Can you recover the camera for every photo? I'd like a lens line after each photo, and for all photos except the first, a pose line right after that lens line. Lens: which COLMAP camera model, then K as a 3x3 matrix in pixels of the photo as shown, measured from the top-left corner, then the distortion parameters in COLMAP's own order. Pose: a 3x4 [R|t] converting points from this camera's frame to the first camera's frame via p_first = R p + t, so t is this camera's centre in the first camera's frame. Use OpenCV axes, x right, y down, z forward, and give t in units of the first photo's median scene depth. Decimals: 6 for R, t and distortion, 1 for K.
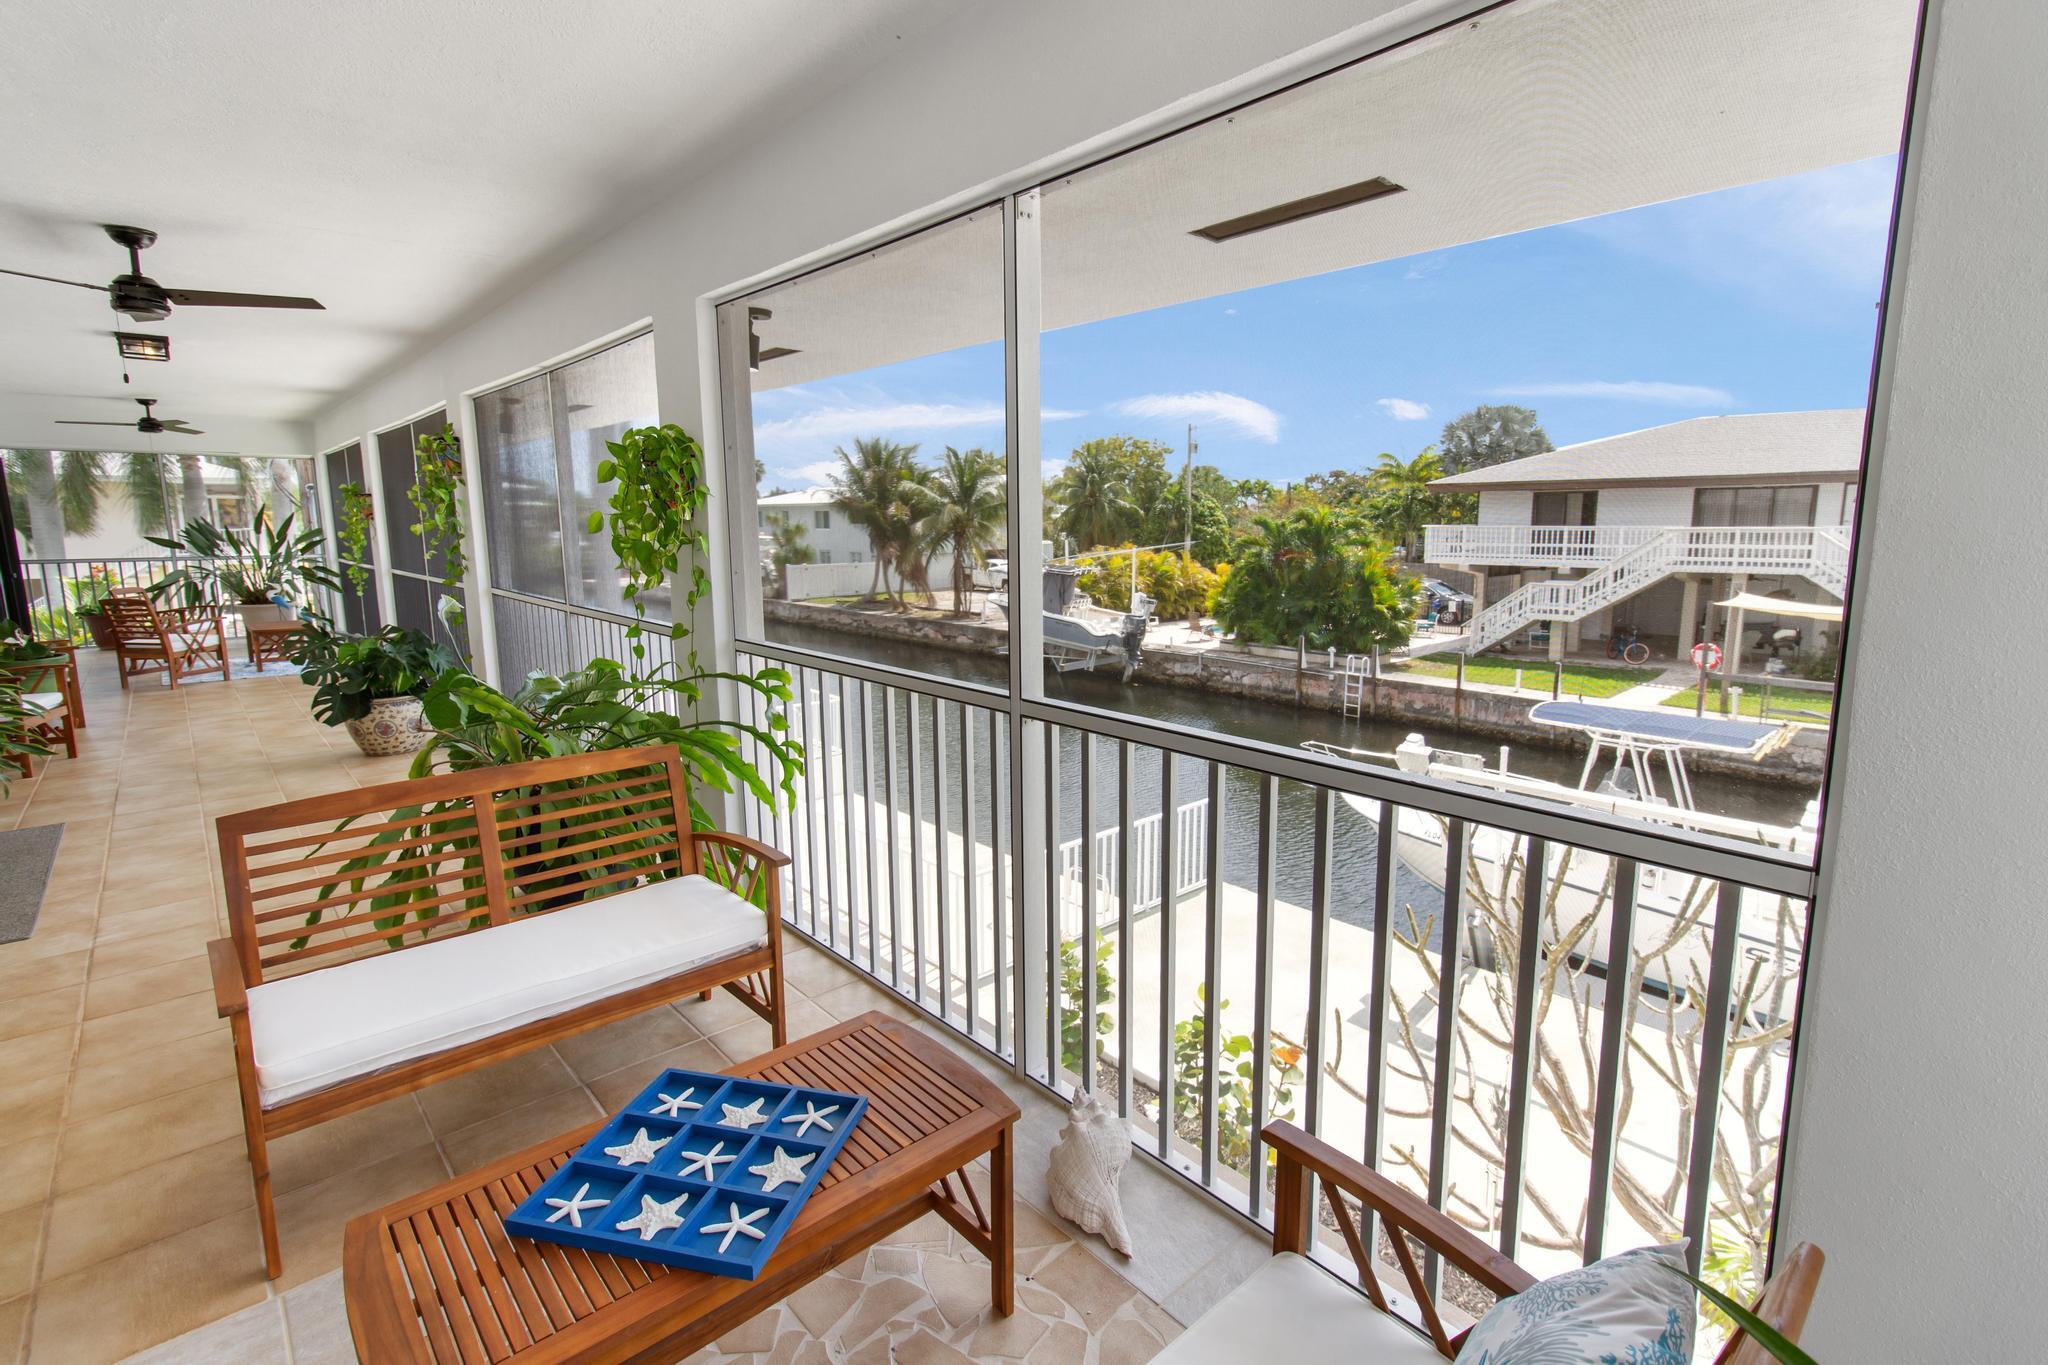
lens RADIAL K [[983.9, 0, 1061.3], [0, 983.9, 670.1], [0, 0, 1]] dist [0.000748, 0.000606]
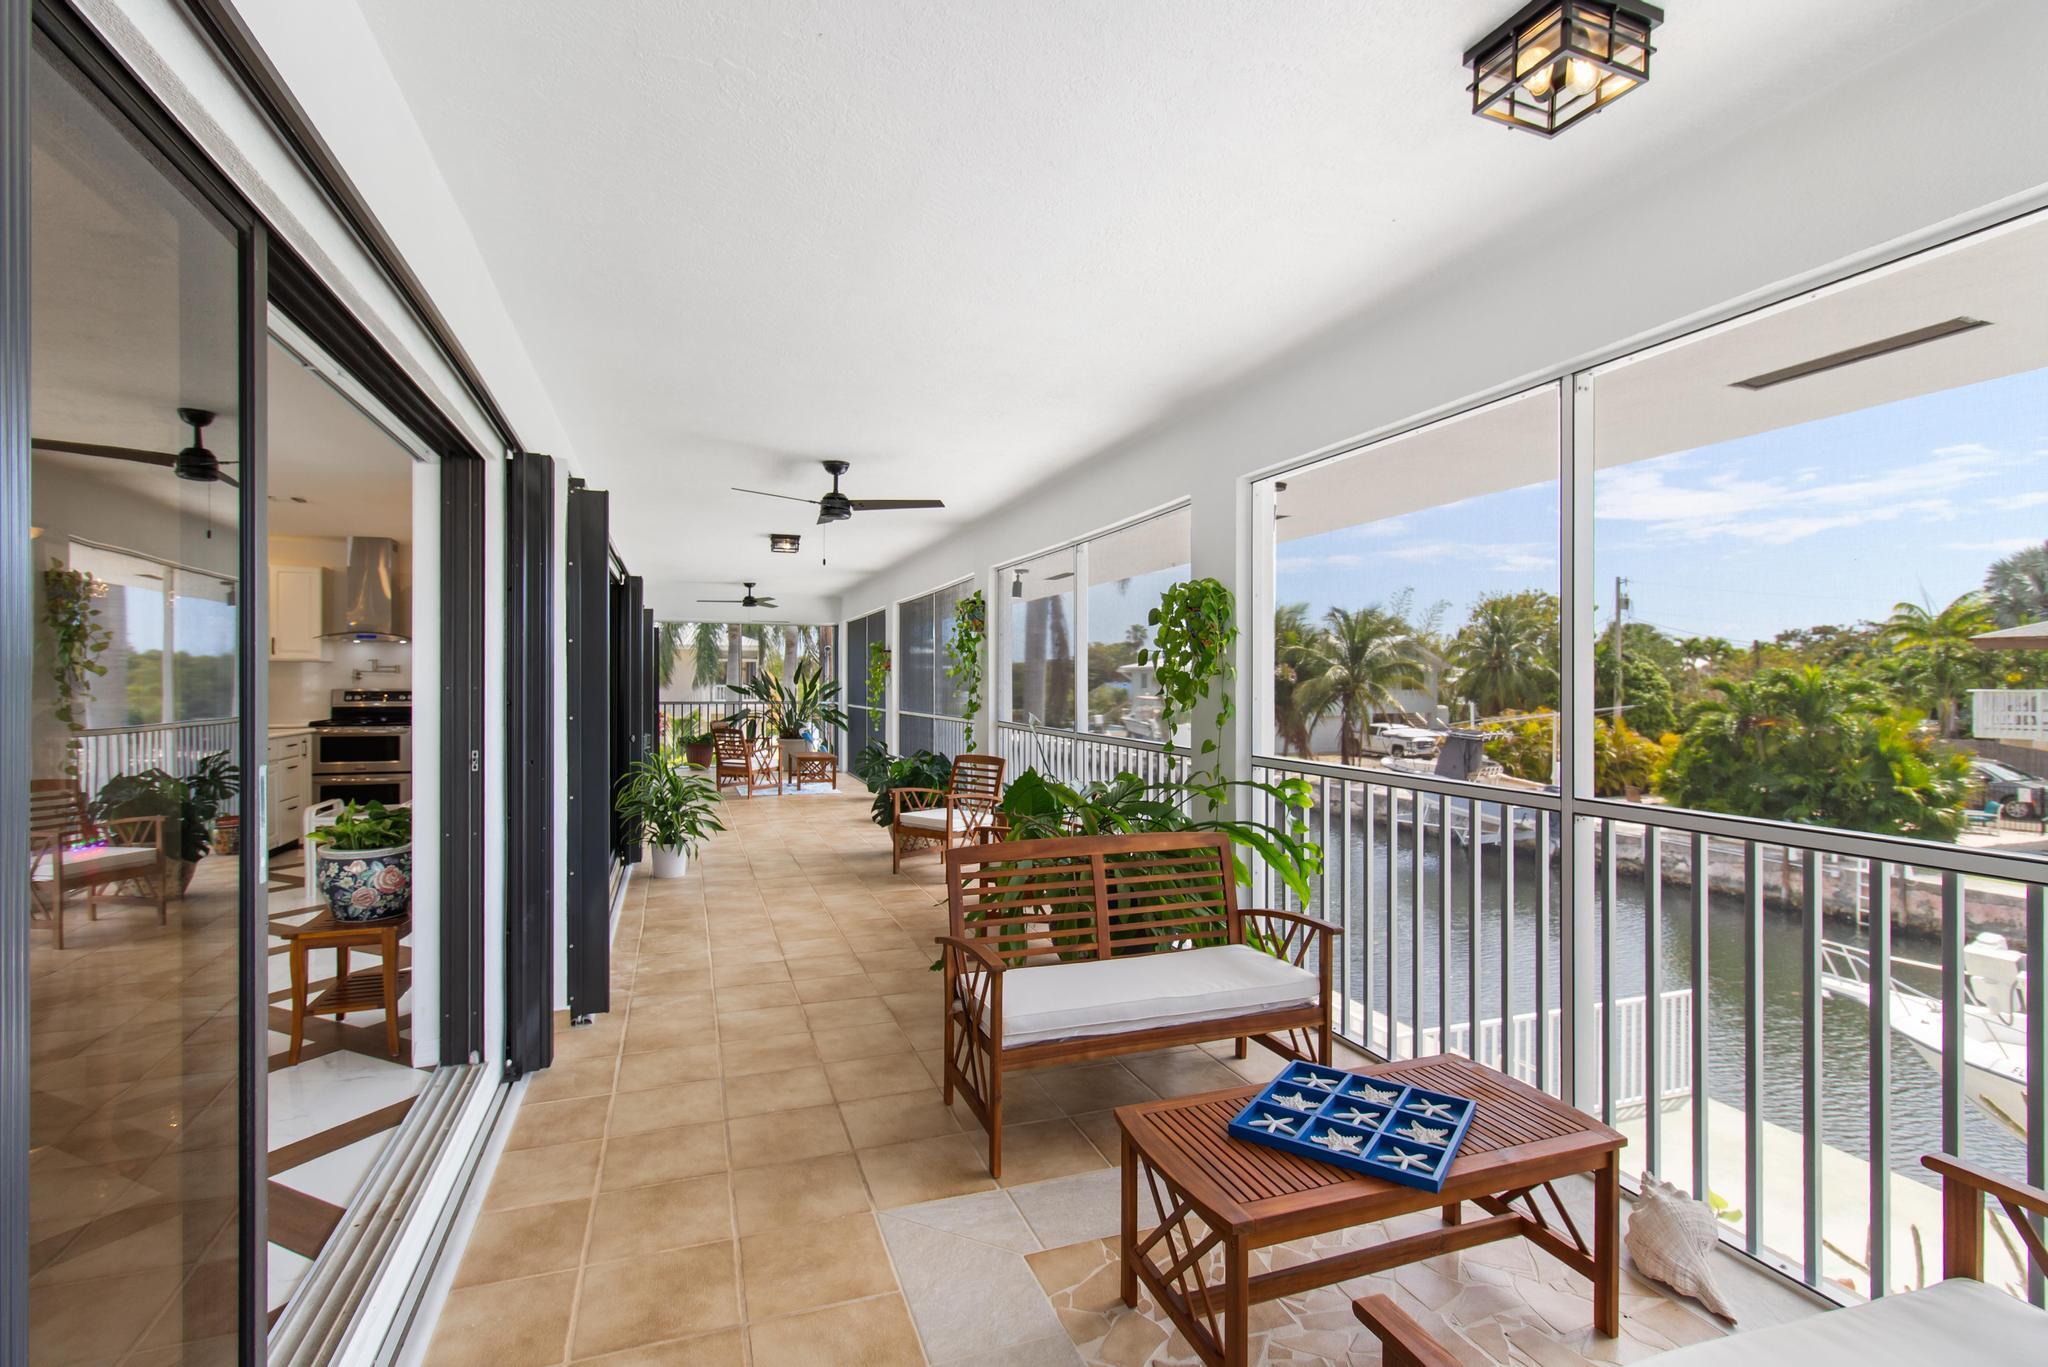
lens RADIAL K [[1000.9, 0, 1024.0], [0, 1000.9, 683.5], [0, 0, 1]] dist [0.001708, 0.001038]
pose [[0.920104, 0.005202, -0.391640, -0.014445], [-0.064568, 0.988246, -0.138569, 0.008463], [0.386316, 0.152785, 0.909624, -0.025589]]
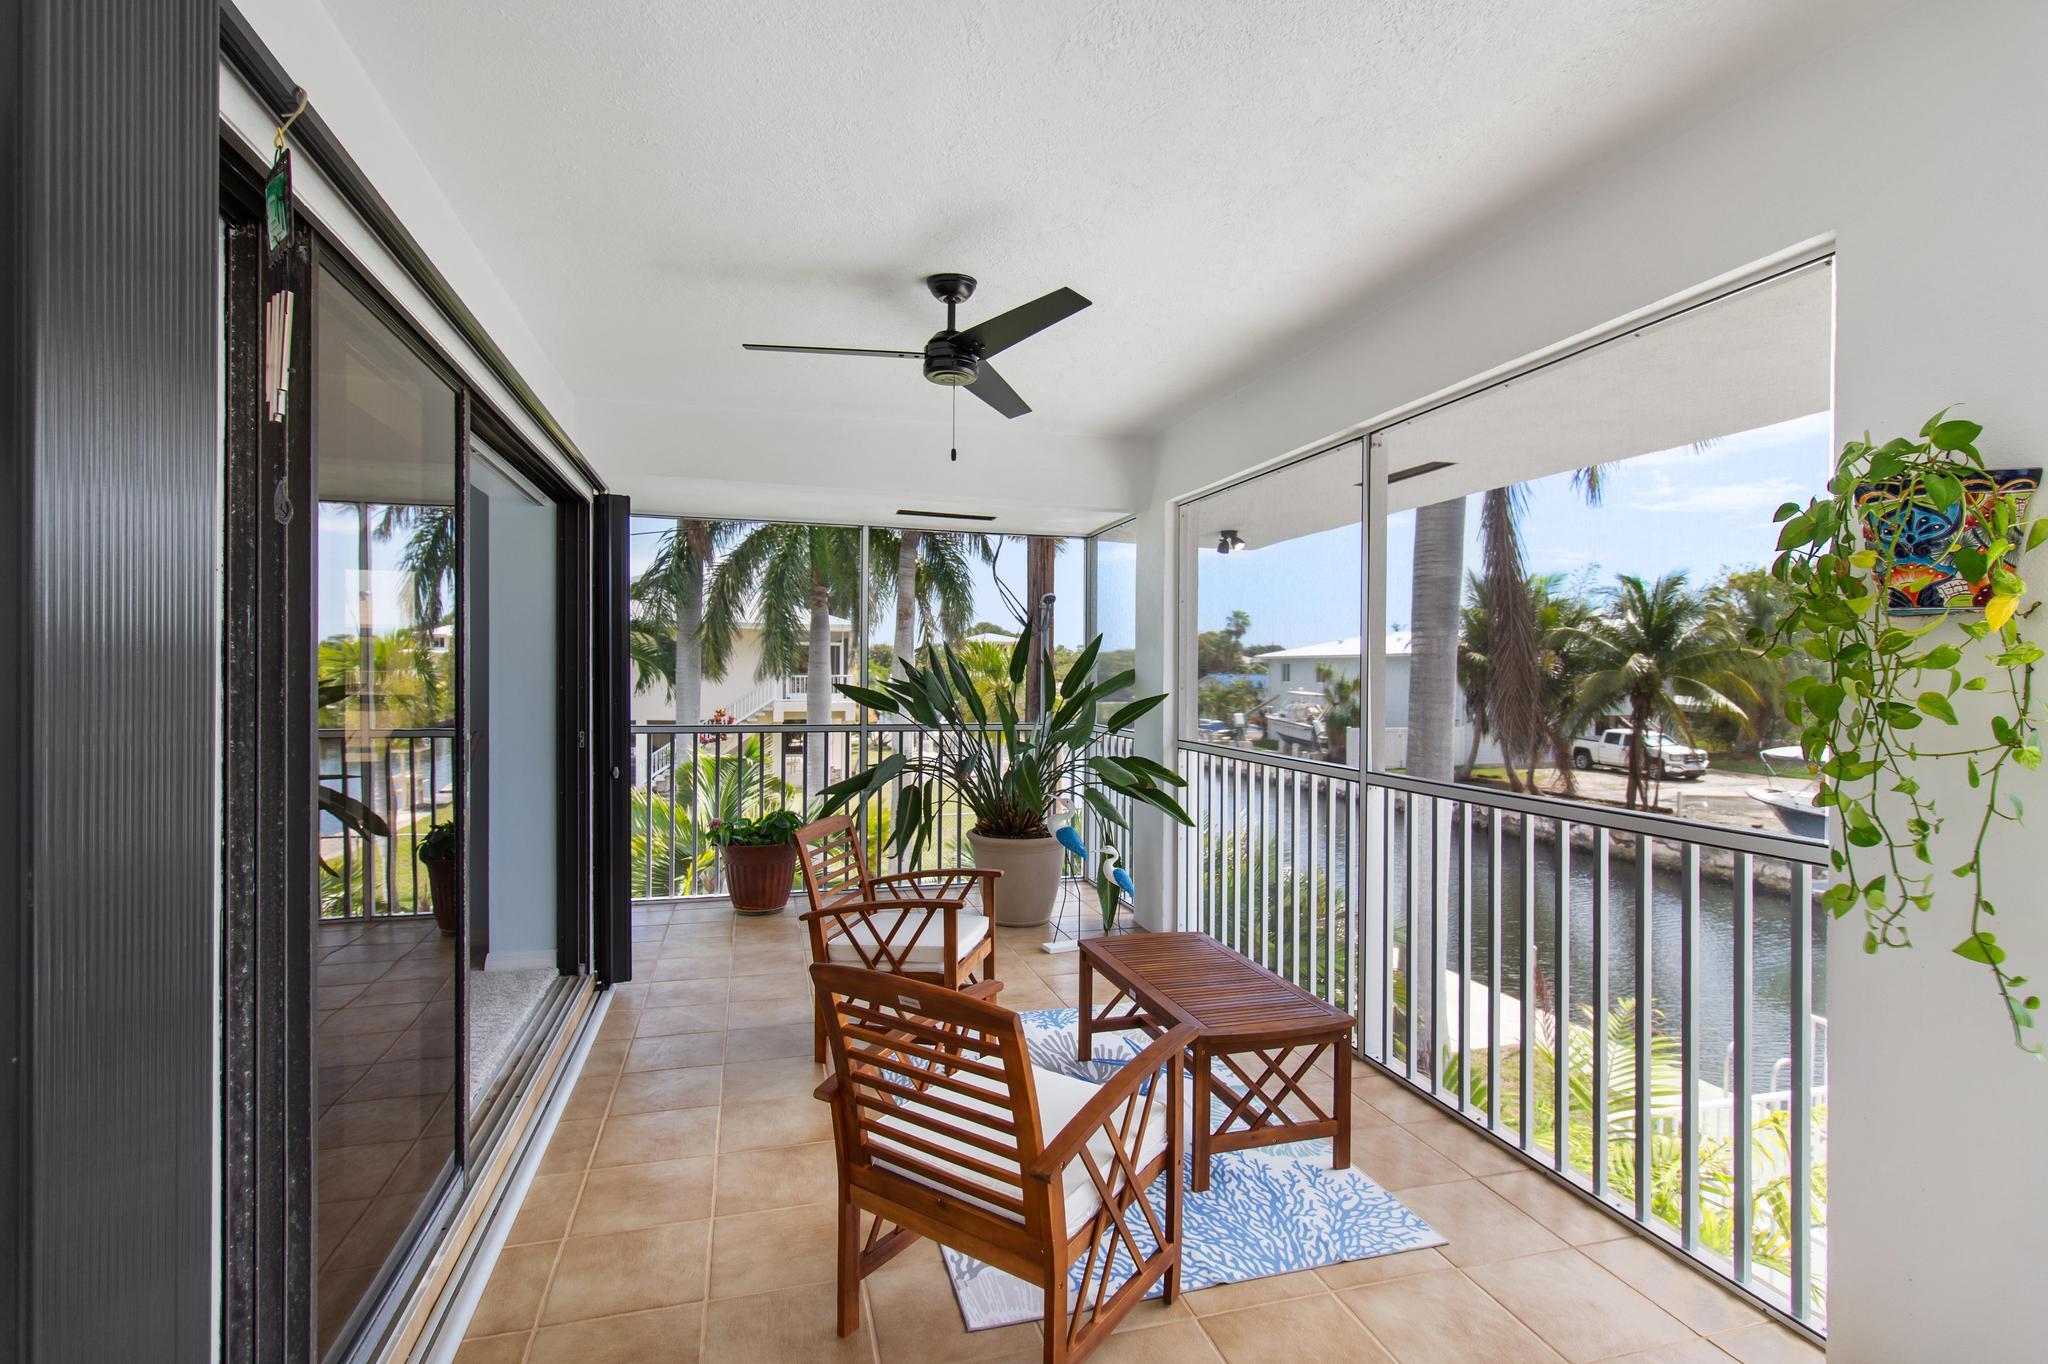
lens RADIAL K [[965.5, 0, 1023.3], [0, 965.5, 665.4], [0, 0, 1]] dist [0.000626, 0.000077]
pose [[0.895990, 0.007760, -0.444007, -0.240283], [-0.079423, 0.986527, -0.143030, -0.031605], [0.436914, 0.163417, 0.884534, 0.234096]]
